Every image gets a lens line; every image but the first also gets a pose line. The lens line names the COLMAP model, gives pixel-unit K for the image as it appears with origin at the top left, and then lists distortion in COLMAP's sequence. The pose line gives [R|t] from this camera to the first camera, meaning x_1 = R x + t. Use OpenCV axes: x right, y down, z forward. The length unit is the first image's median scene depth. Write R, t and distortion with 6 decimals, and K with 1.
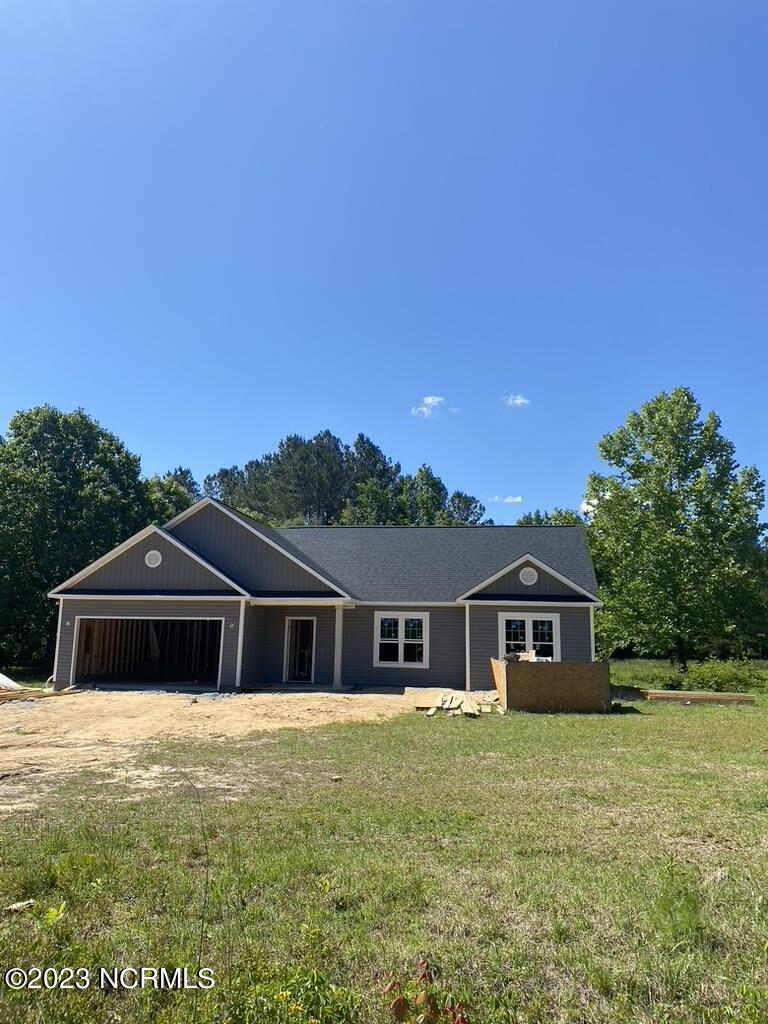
lens RADIAL K [[765.3, 0, 384.0], [0, 765.3, 512.0], [0, 0, 1]] dist [0.101675, -0.223482]
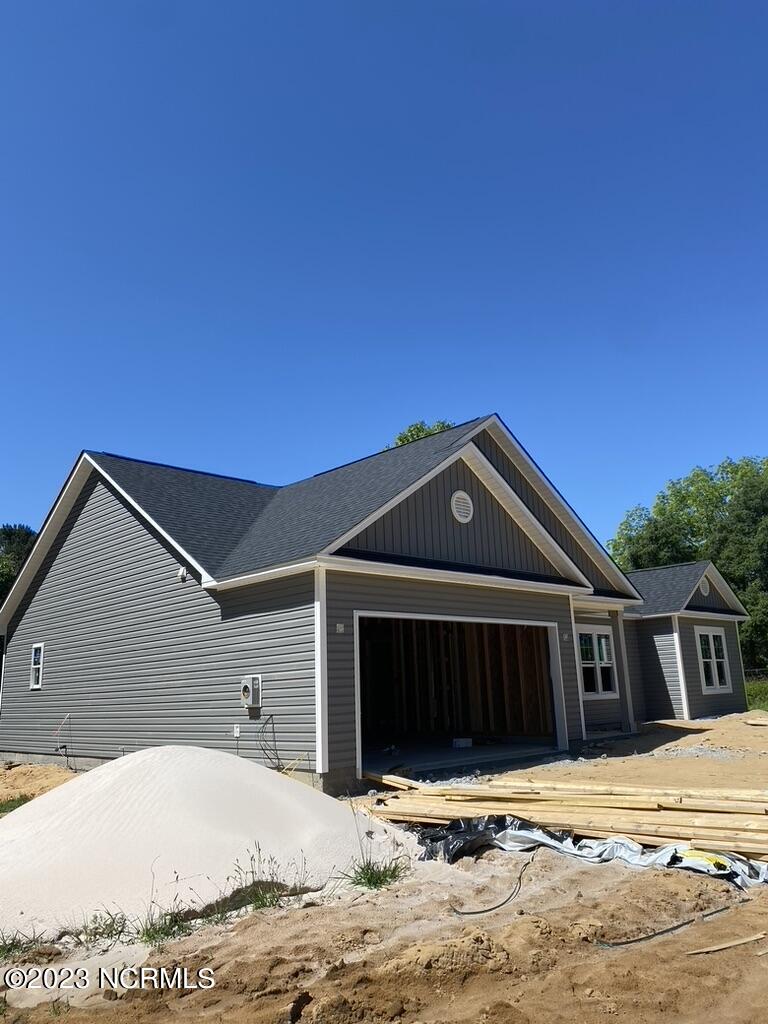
lens RADIAL K [[791.1, 0, 383.8], [0, 791.1, 465.4], [0, 0, 1]] dist [-0.001303, -0.100752]
pose [[0.585068, 0.186707, 0.789199, -0.756573], [-0.094272, 0.982198, -0.162478, 0.124818], [-0.805486, 0.020661, 0.592254, 0.720635]]
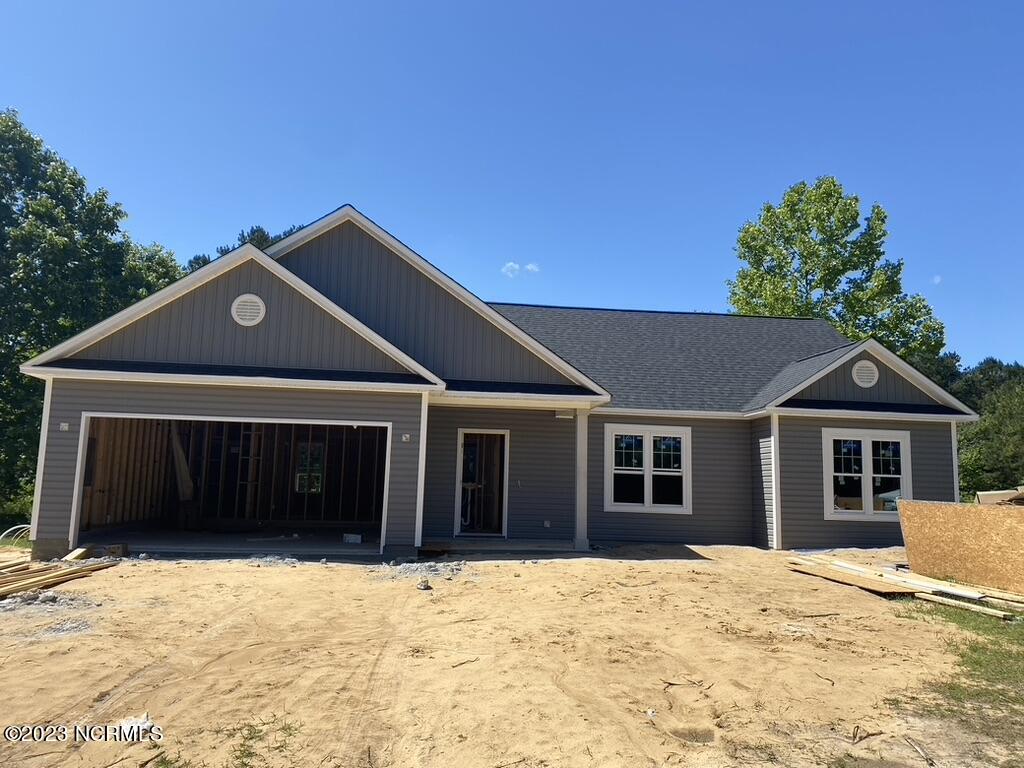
lens RADIAL K [[765.3, 0, 512.0], [0, 765.3, 384.0], [0, 0, 1]] dist [0.101675, -0.223482]
pose [[0.959174, 0.044633, 0.279273, -0.269659], [-0.055376, 0.997994, 0.030691, 0.084725], [-0.277343, -0.044903, 0.959721, 0.434783]]
